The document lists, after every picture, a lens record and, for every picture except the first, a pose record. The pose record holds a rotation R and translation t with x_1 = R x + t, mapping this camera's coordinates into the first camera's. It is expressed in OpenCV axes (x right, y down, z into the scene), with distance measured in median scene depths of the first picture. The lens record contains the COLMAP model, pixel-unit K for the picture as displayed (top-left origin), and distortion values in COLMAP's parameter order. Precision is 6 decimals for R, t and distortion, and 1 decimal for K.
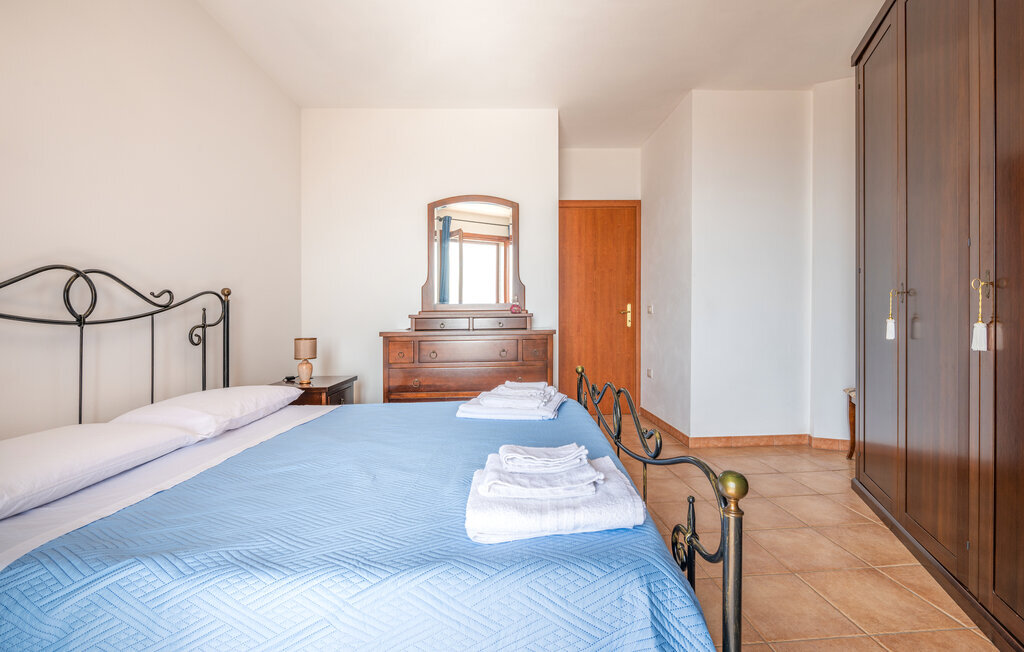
lens RADIAL K [[439.0, 0, 511.3], [0, 439.0, 322.4], [0, 0, 1]] dist [-0.003237, -0.000191]
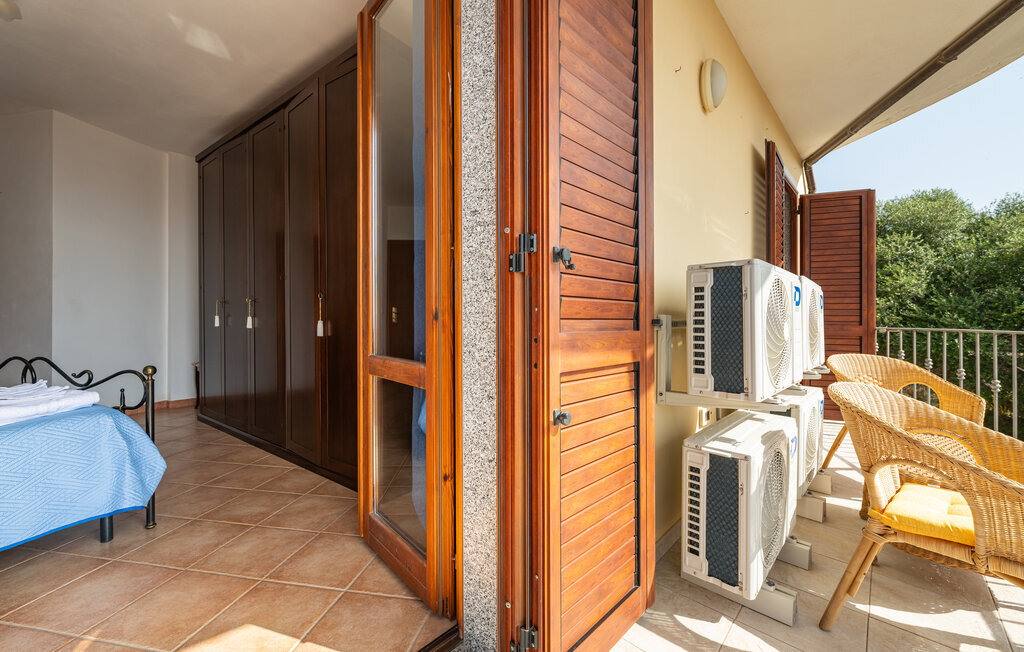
lens RADIAL K [[411.5, 0, 512.0], [0, 411.5, 325.7], [0, 0, 1]] dist [-0.004768, -0.000362]
pose [[0.256442, -0.002613, 0.966556, -0.404703], [0.006917, 0.999976, 0.000869, 0.033696], [-0.966535, 0.006462, 0.256453, -0.535720]]
